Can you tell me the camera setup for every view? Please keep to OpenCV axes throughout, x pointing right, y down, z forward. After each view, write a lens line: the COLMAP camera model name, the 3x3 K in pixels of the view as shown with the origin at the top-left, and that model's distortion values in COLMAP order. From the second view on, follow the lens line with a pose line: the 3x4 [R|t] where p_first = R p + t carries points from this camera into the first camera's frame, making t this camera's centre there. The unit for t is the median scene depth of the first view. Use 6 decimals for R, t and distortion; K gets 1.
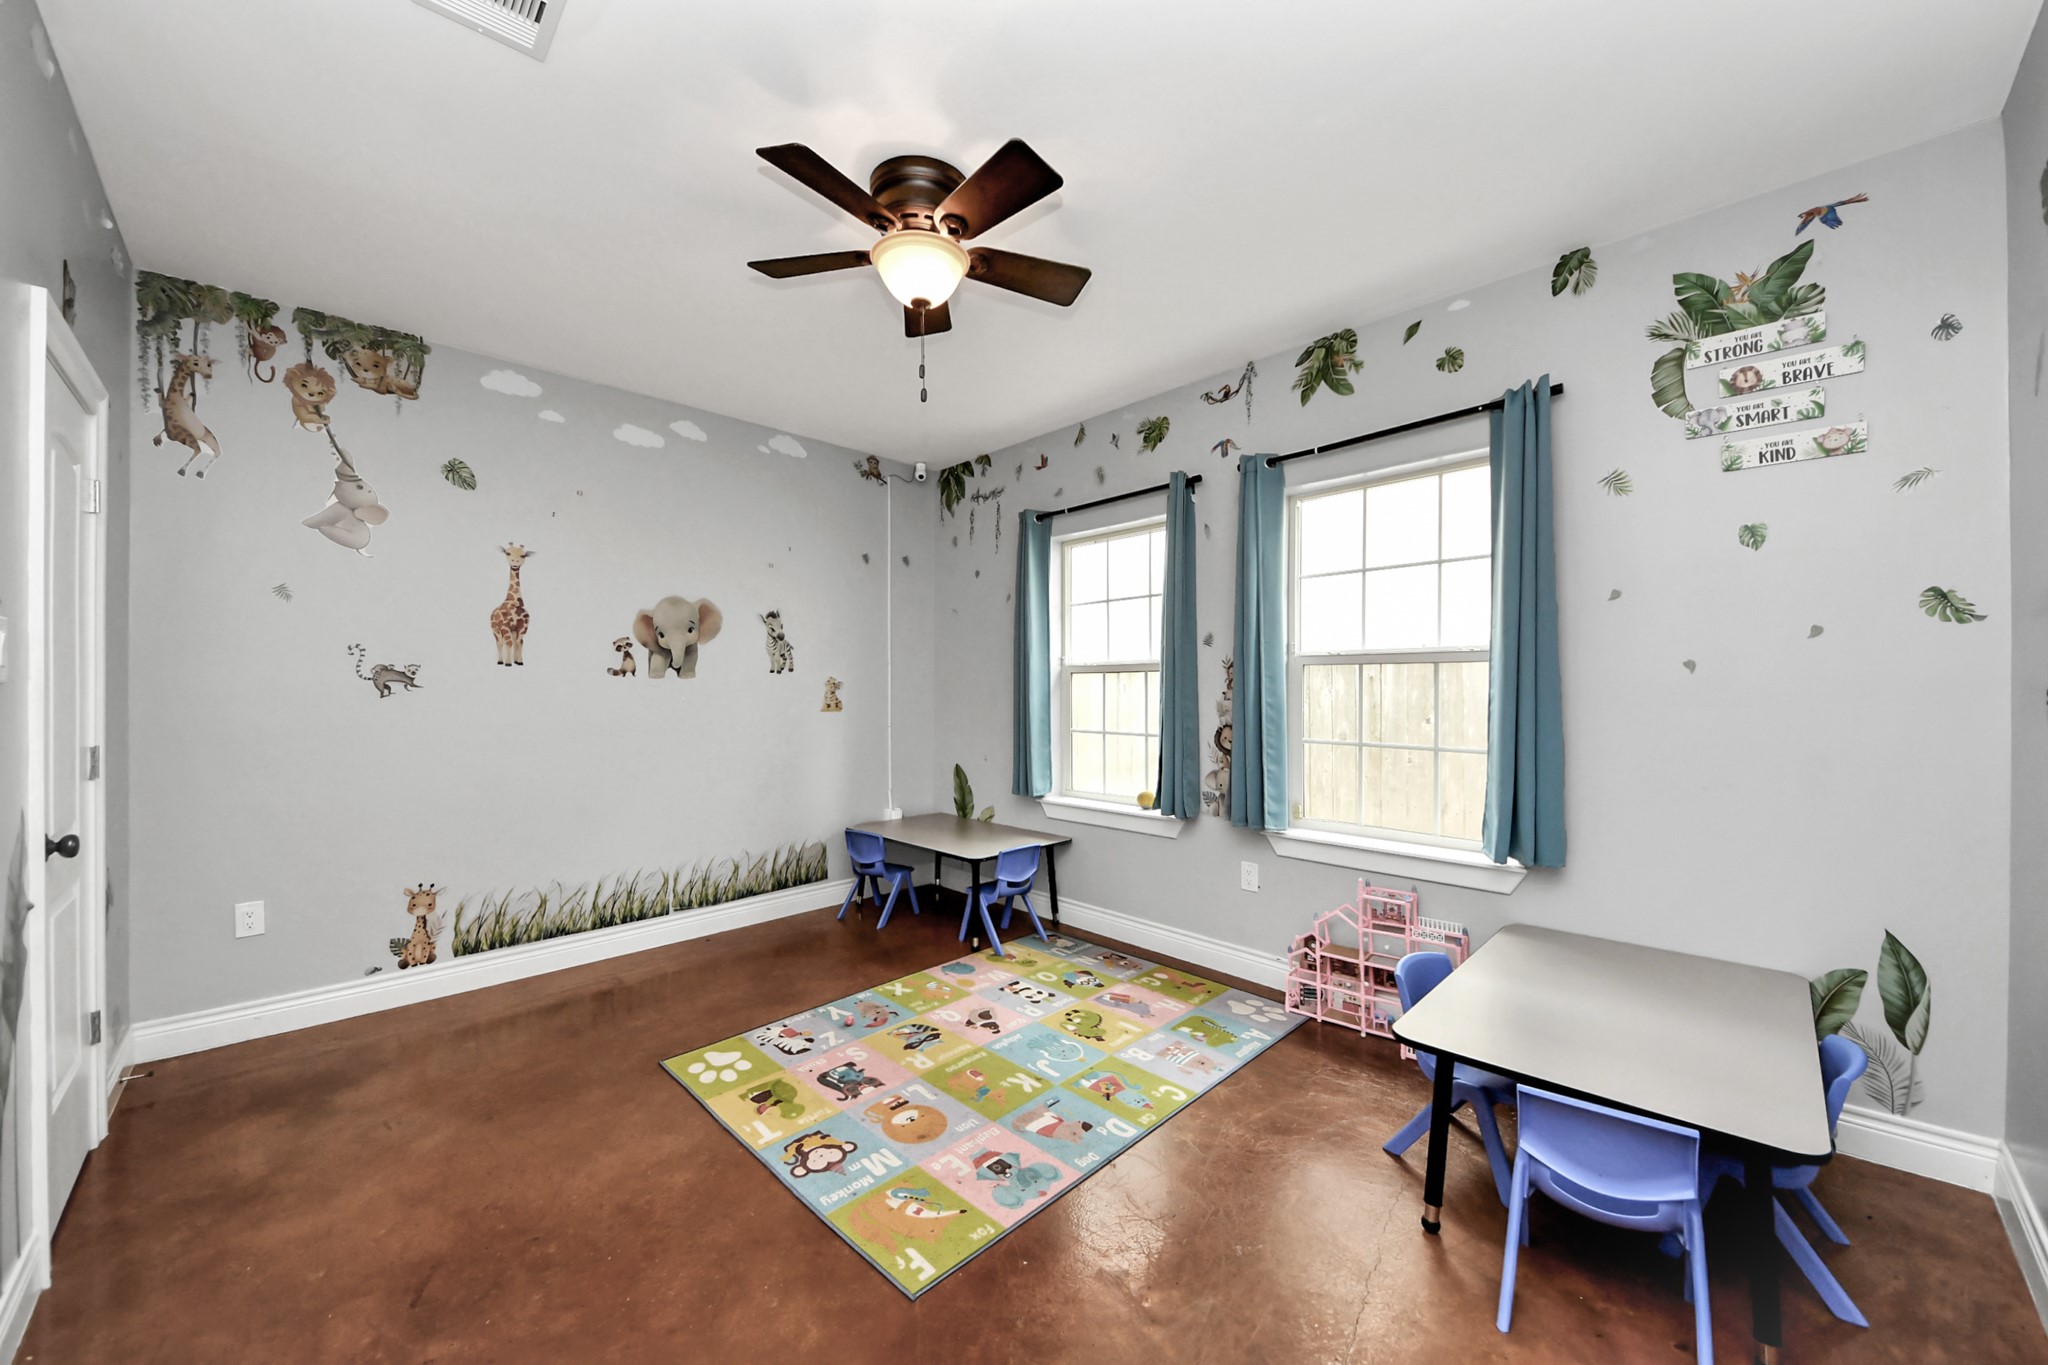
lens RADIAL K [[731.6, 0, 1013.1], [0, 731.6, 685.0], [0, 0, 1]] dist [0.000270, 0.000014]
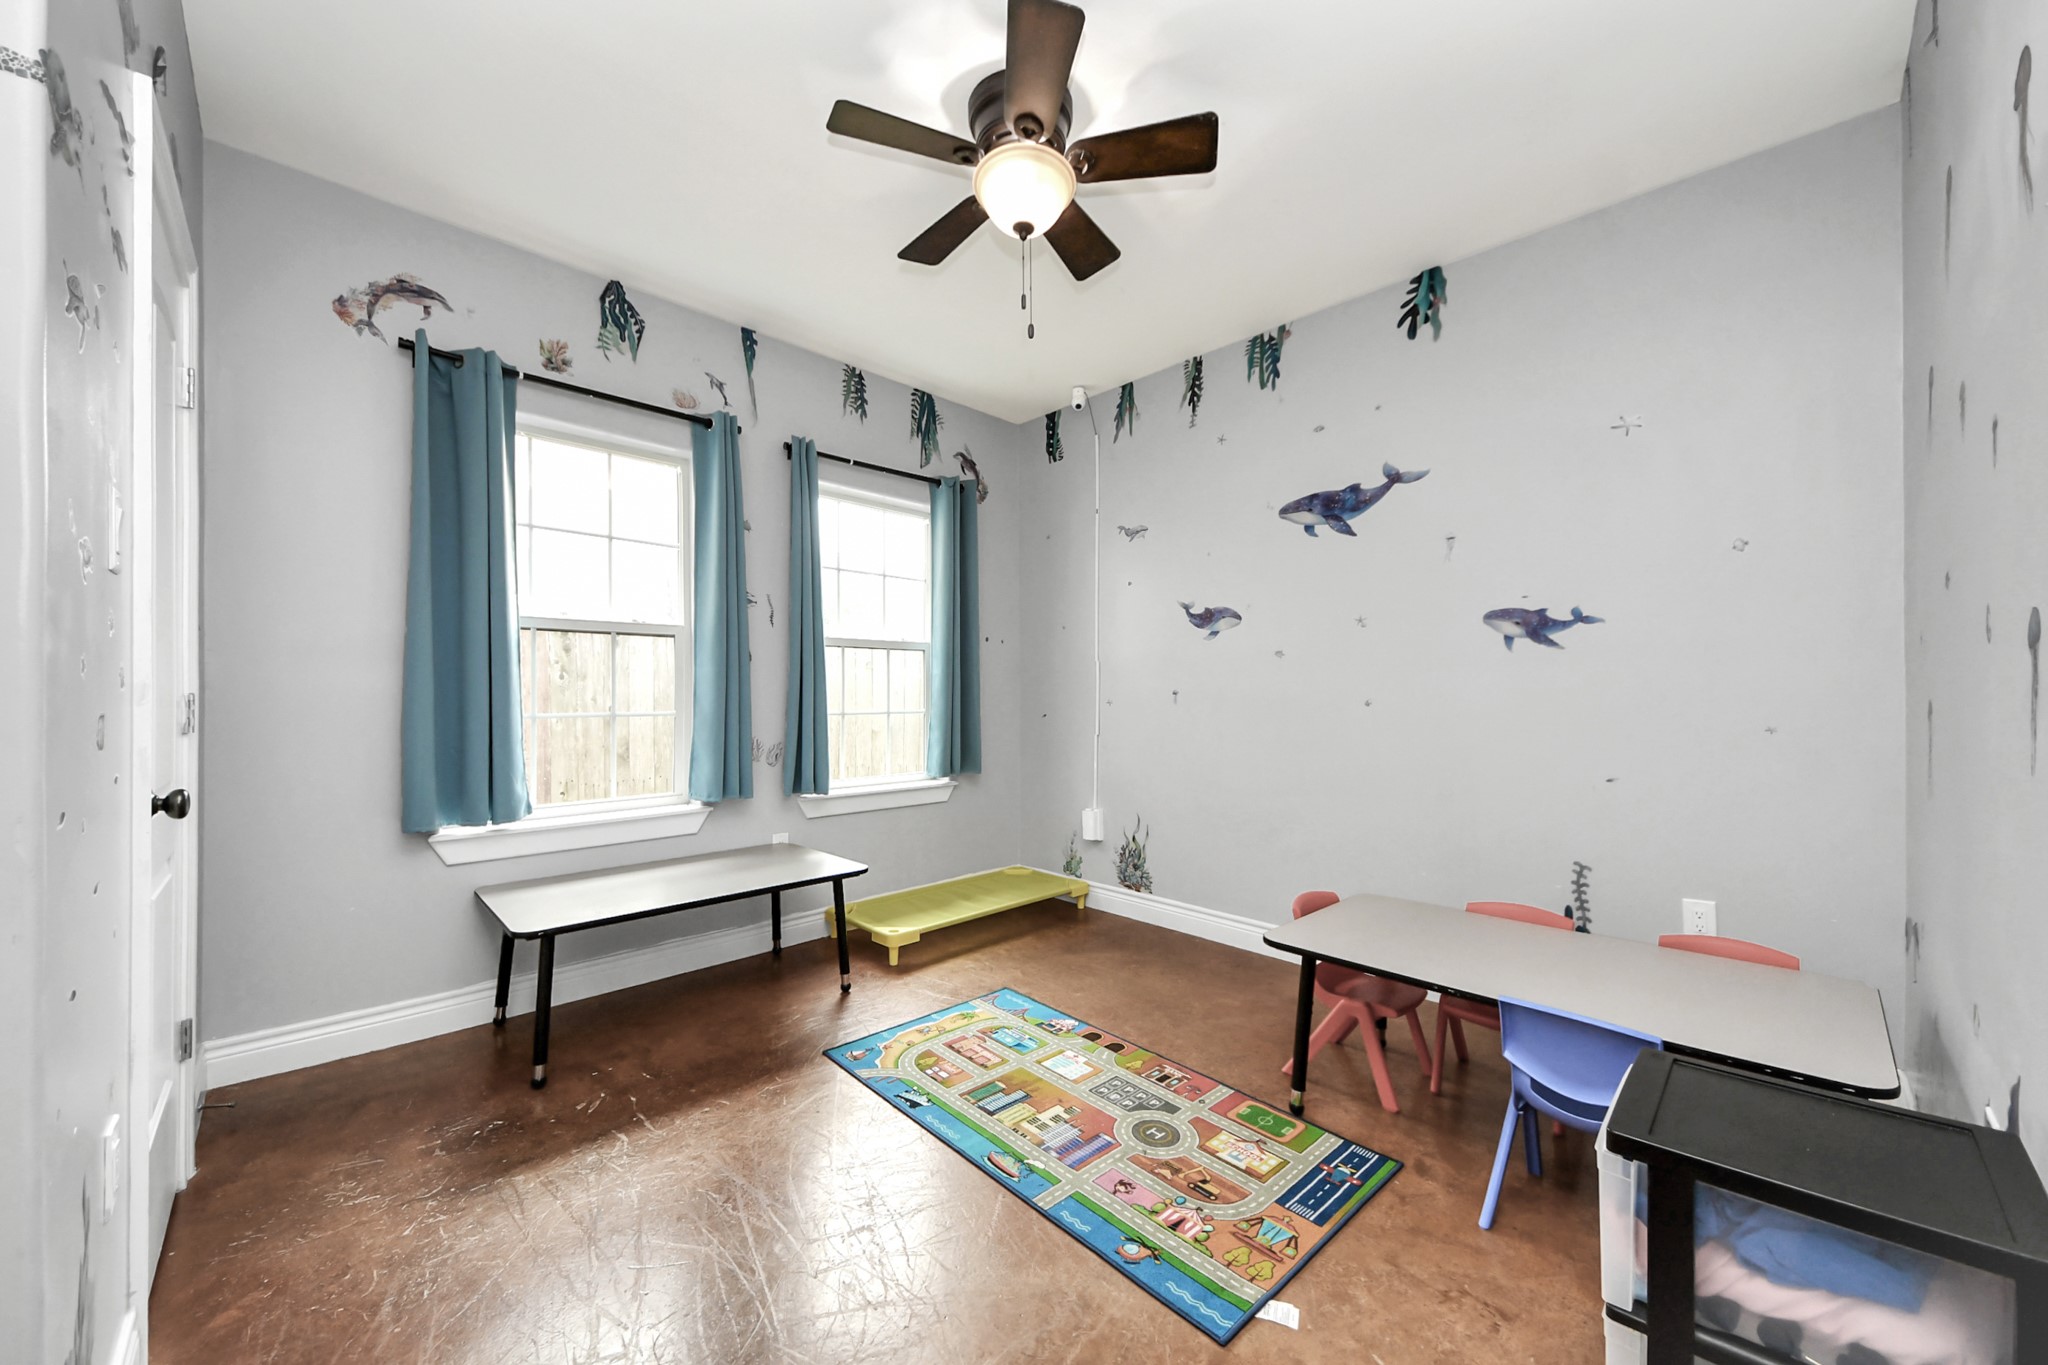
lens RADIAL K [[731.6, 0, 1013.1], [0, 731.6, 685.0], [0, 0, 1]] dist [0.000270, 0.000014]
pose [[-0.018363, -0.004517, 0.999821, -0.702980], [-0.025264, 0.999673, 0.004052, 0.028631], [-0.999512, -0.025185, -0.018471, 0.694900]]
